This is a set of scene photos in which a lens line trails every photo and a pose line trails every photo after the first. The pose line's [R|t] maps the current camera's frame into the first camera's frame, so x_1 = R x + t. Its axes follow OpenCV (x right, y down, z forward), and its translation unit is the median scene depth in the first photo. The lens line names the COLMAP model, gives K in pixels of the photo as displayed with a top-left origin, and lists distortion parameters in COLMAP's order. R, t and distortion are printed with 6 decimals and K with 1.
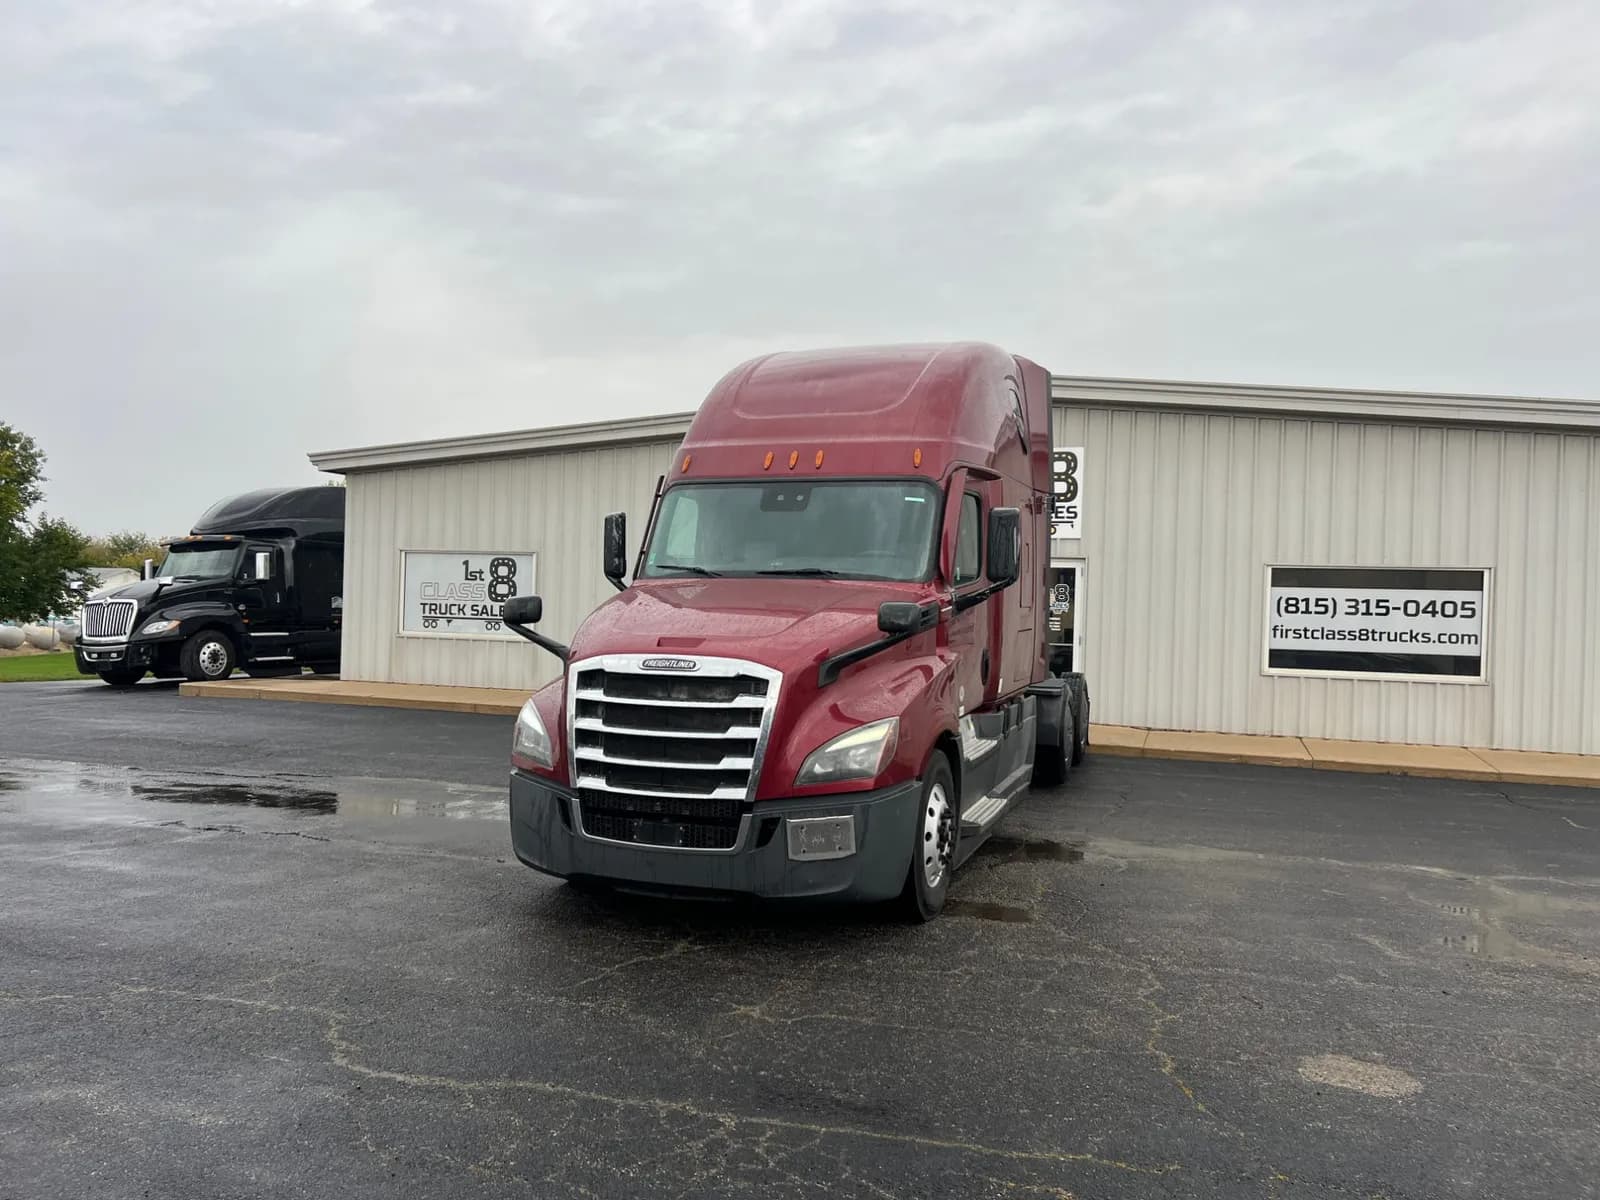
lens RADIAL K [[1219.1, 0, 792.8], [0, 1219.1, 596.2], [0, 0, 1]] dist [0.044783, -0.047352]
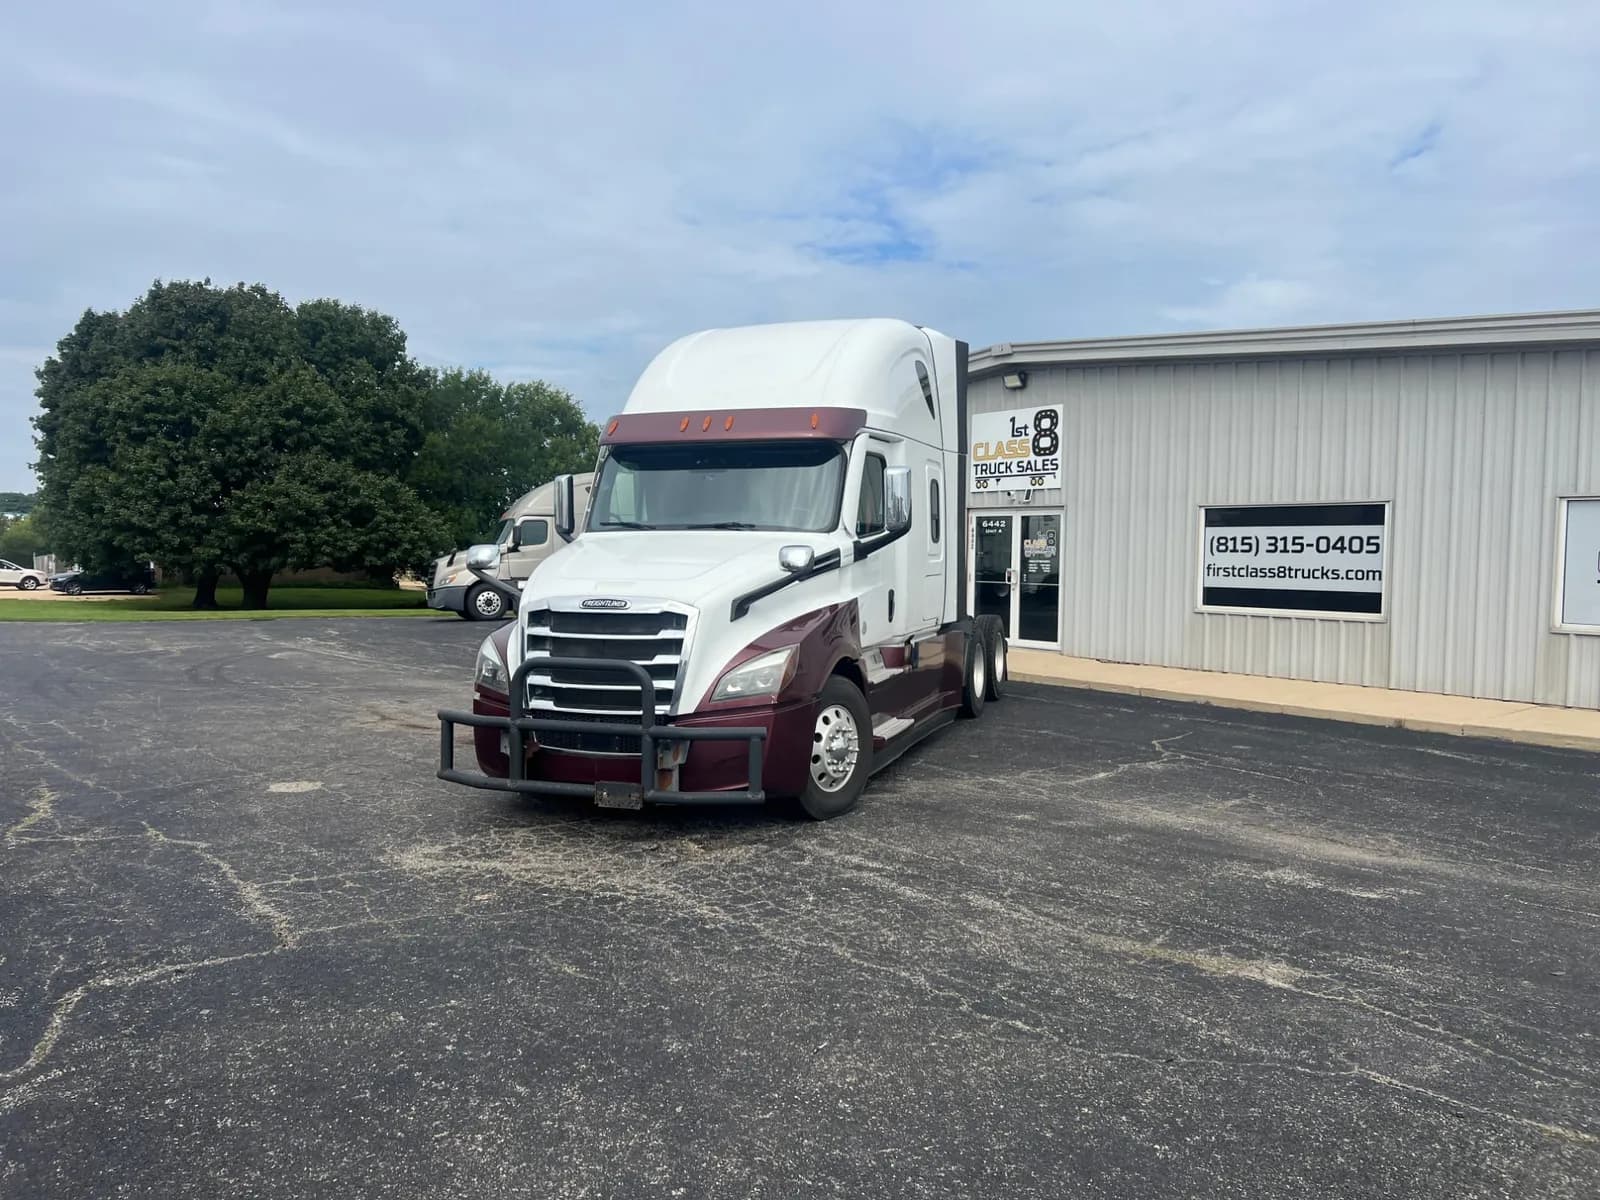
lens RADIAL K [[1219.1, 0, 801.4], [0, 1219.1, 607.1], [0, 0, 1]] dist [0.044783, -0.047352]
pose [[0.839229, 0.003630, -0.543766, 0.676075], [0.022891, 0.998855, 0.041997, 0.008761], [0.543296, -0.047692, 0.838186, -0.055750]]
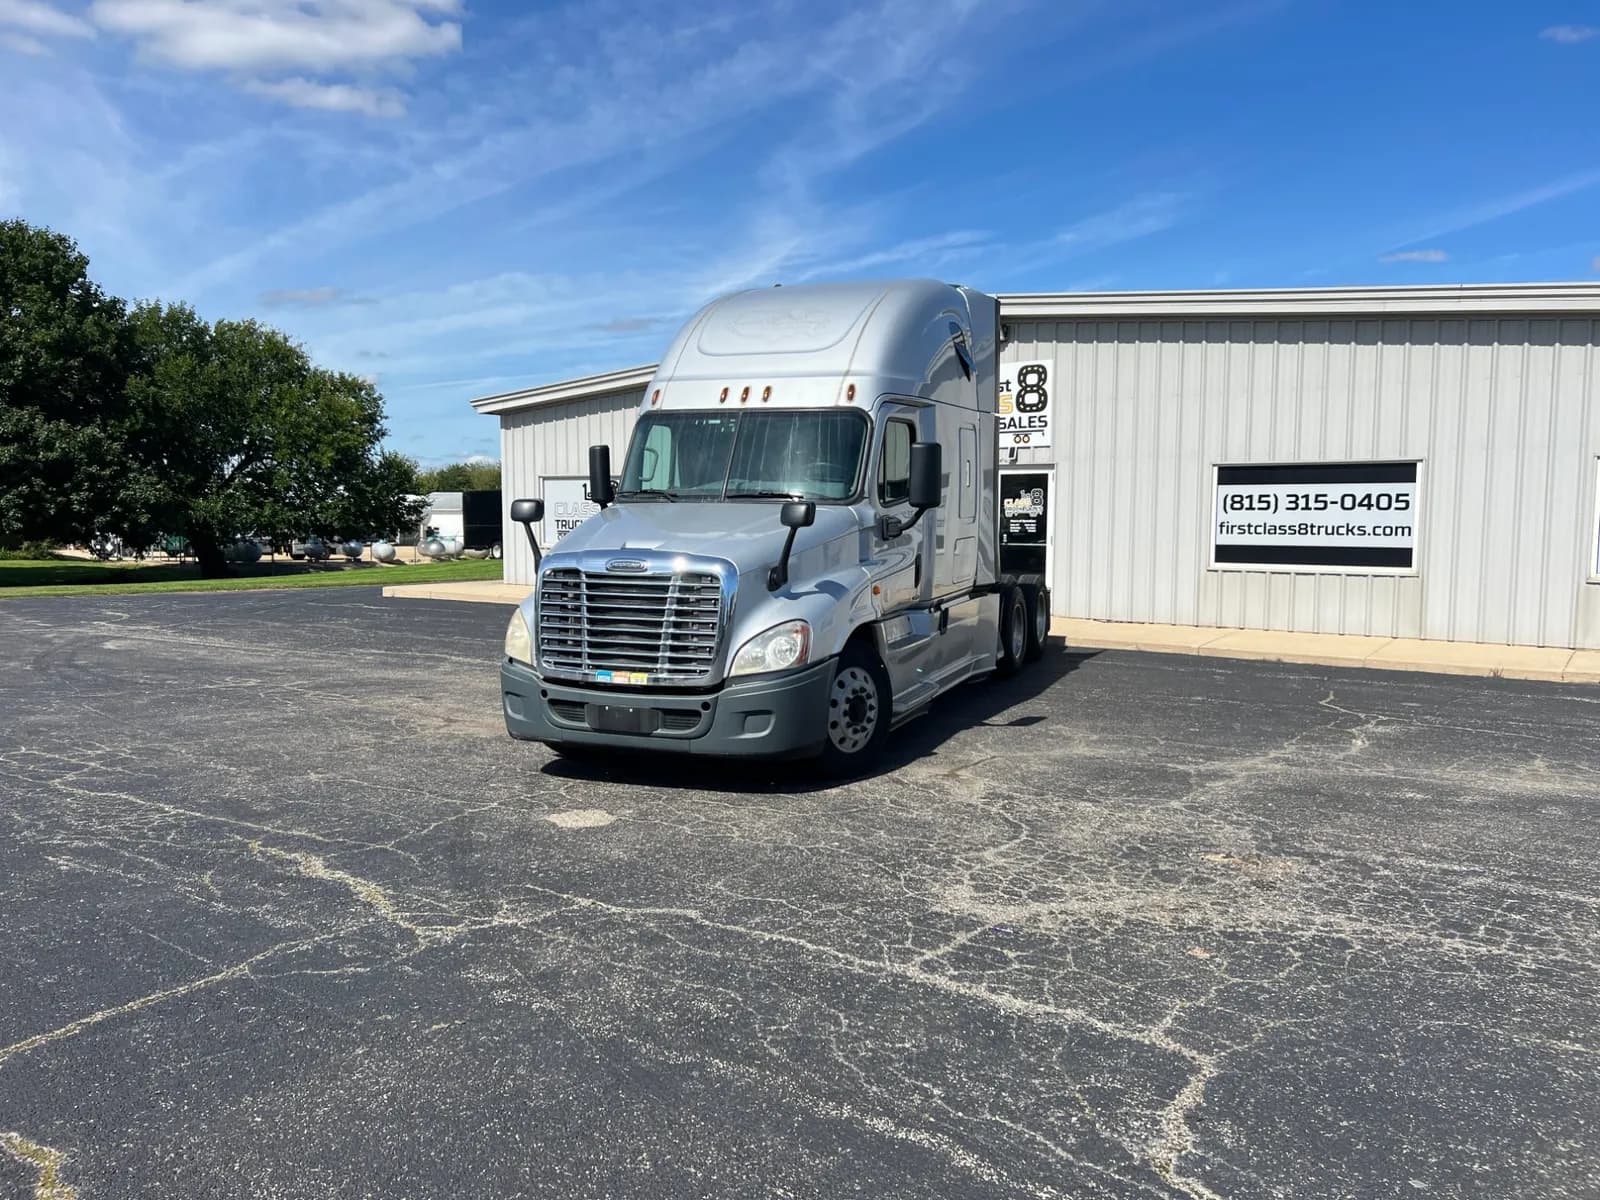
lens RADIAL K [[1219.1, 0, 800.6], [0, 1219.1, 611.1], [0, 0, 1]] dist [0.044783, -0.047352]
pose [[0.955122, -0.003424, -0.296193, 0.364519], [0.030266, 0.995828, 0.086086, -0.001433], [0.294662, -0.091187, 0.951241, -0.107380]]
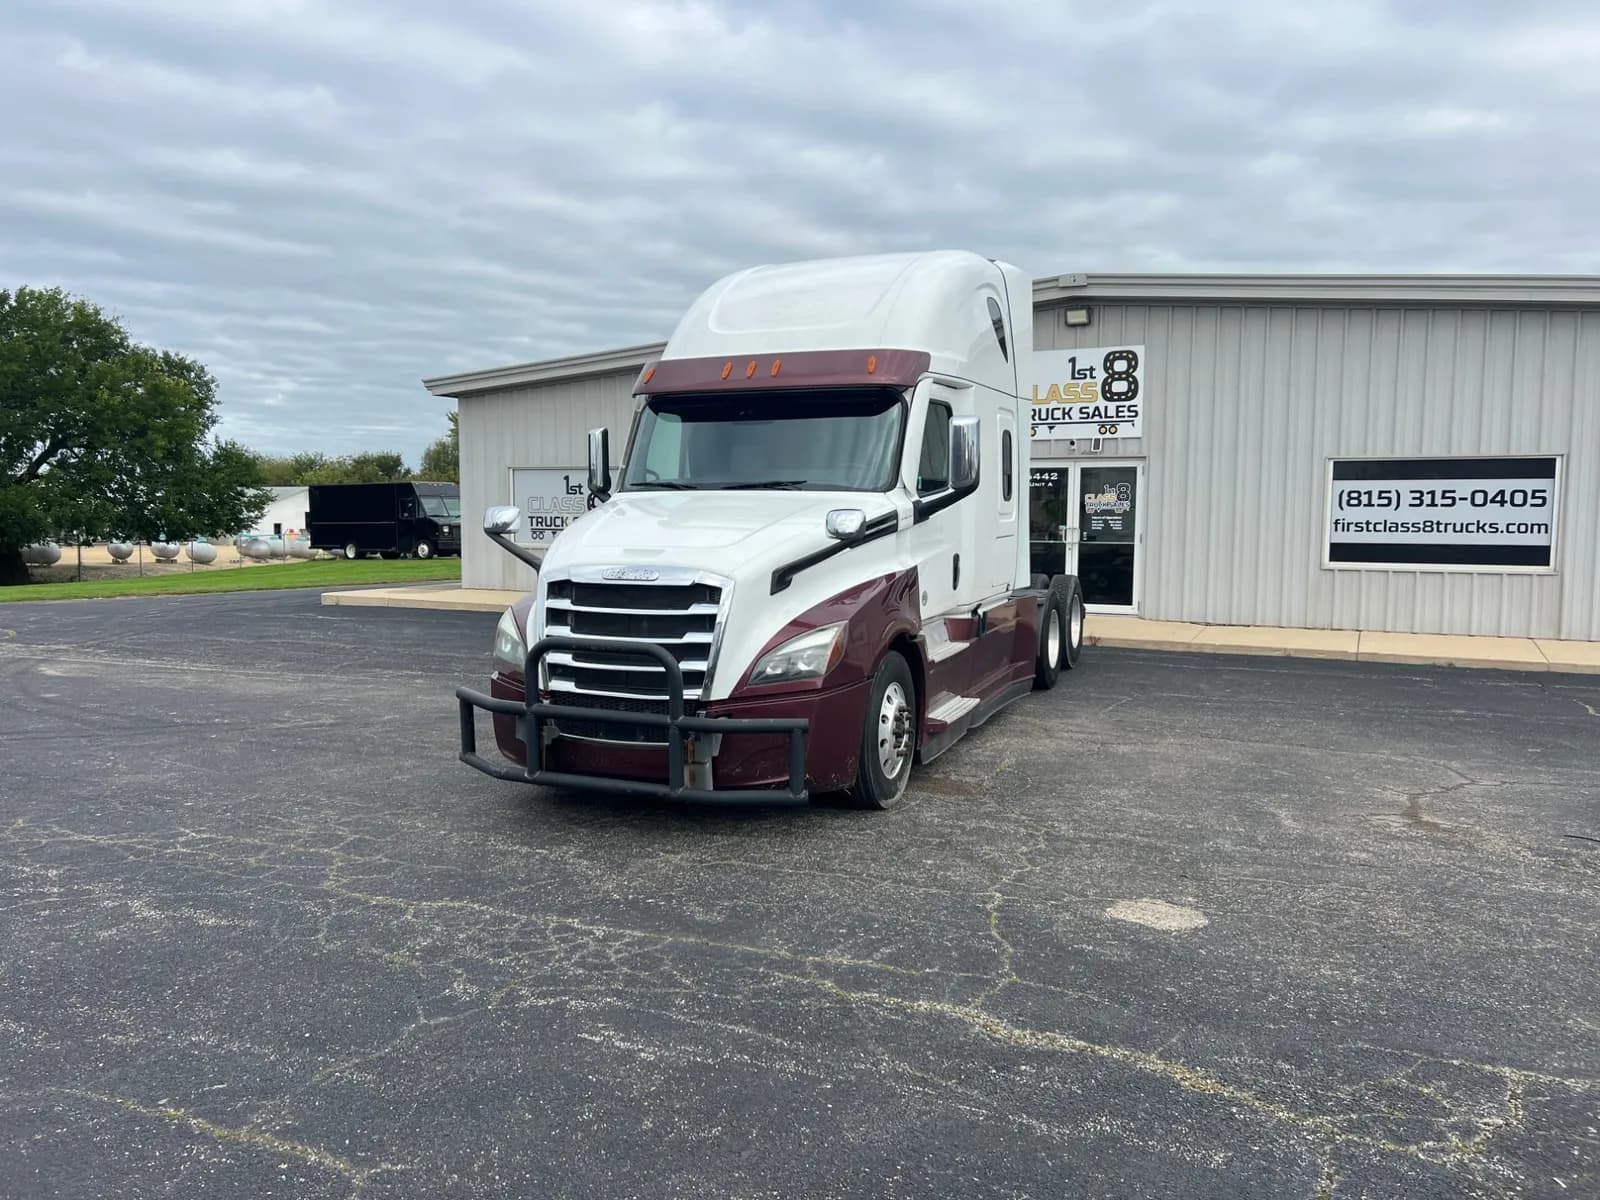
lens RADIAL K [[1219.1, 0, 796.9], [0, 1219.1, 600.5], [0, 0, 1]] dist [0.044783, -0.047352]
pose [[0.991080, -0.015705, -0.132336, 0.091024], [0.027106, 0.996030, 0.084792, -0.006770], [0.130479, -0.087623, 0.987571, -0.047040]]
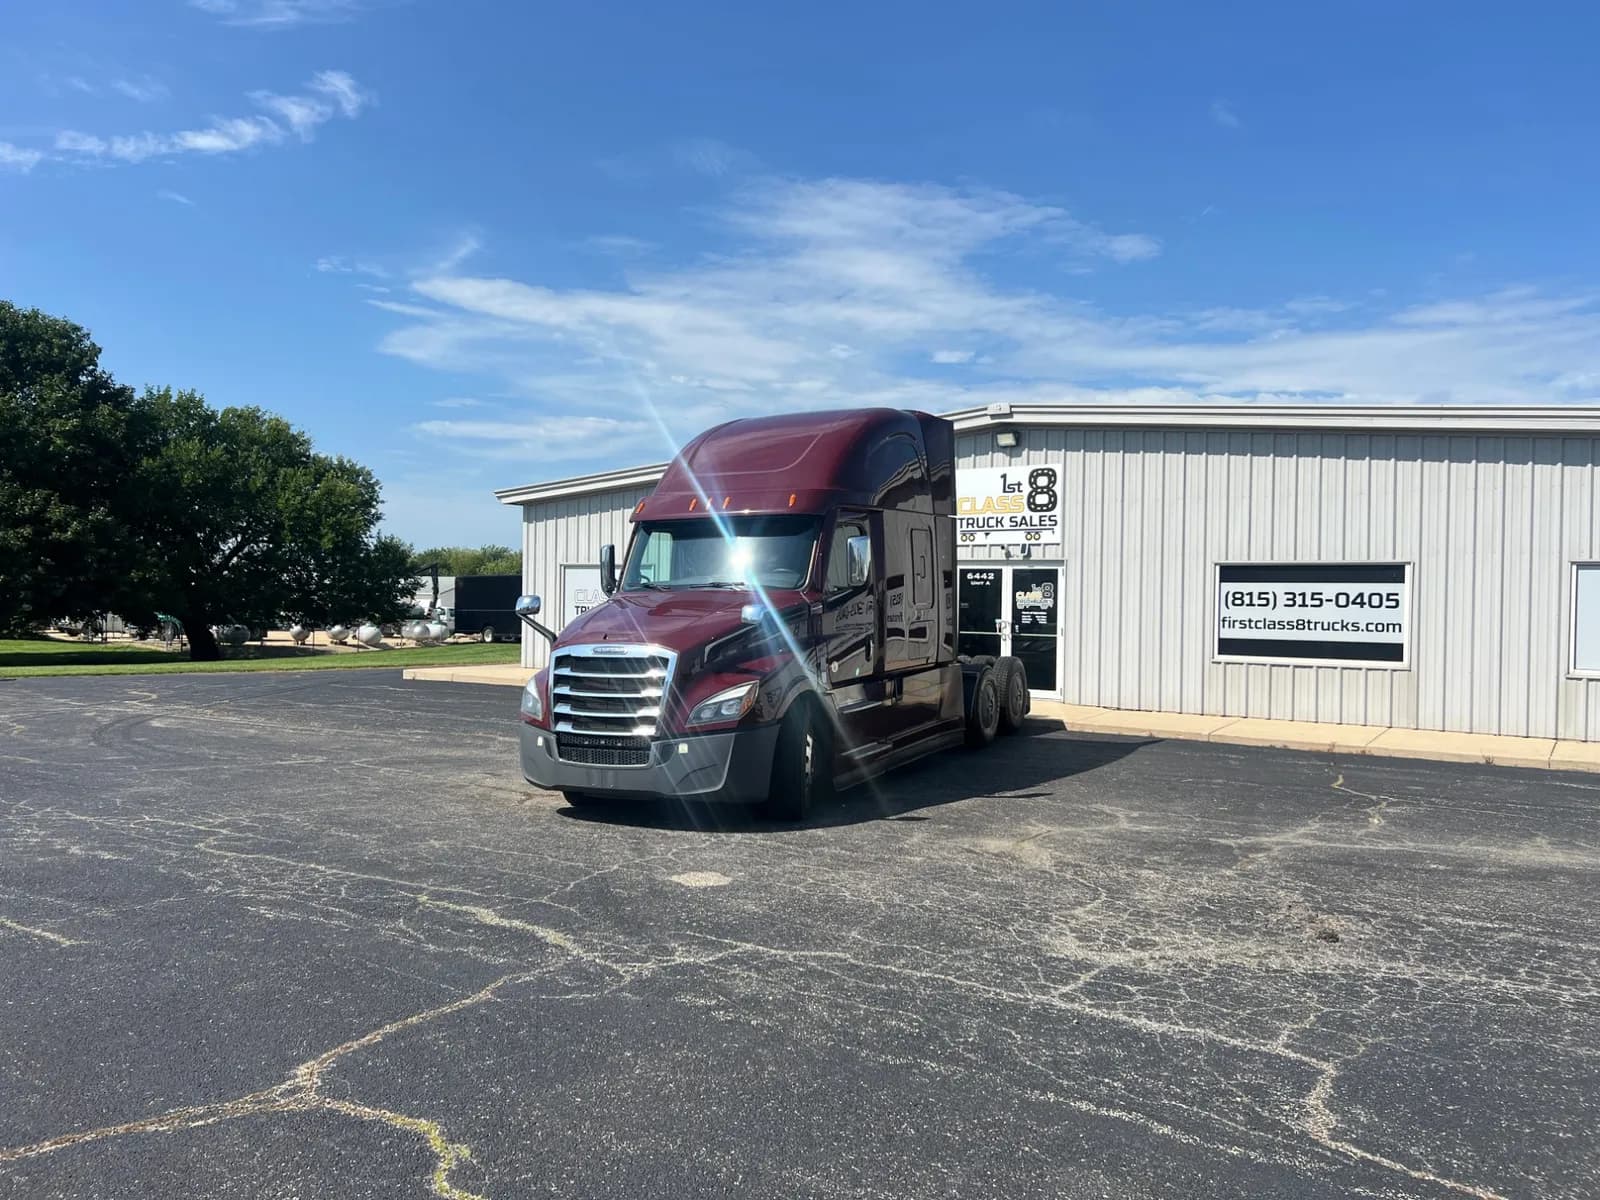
lens RADIAL K [[1219.1, 0, 798.9], [0, 1219.1, 593.6], [0, 0, 1]] dist [0.044783, -0.047352]
pose [[0.962500, -0.017120, -0.270740, 0.327765], [0.018093, 0.999836, 0.001100, -0.005722], [0.270676, -0.005957, 0.962652, -0.181577]]
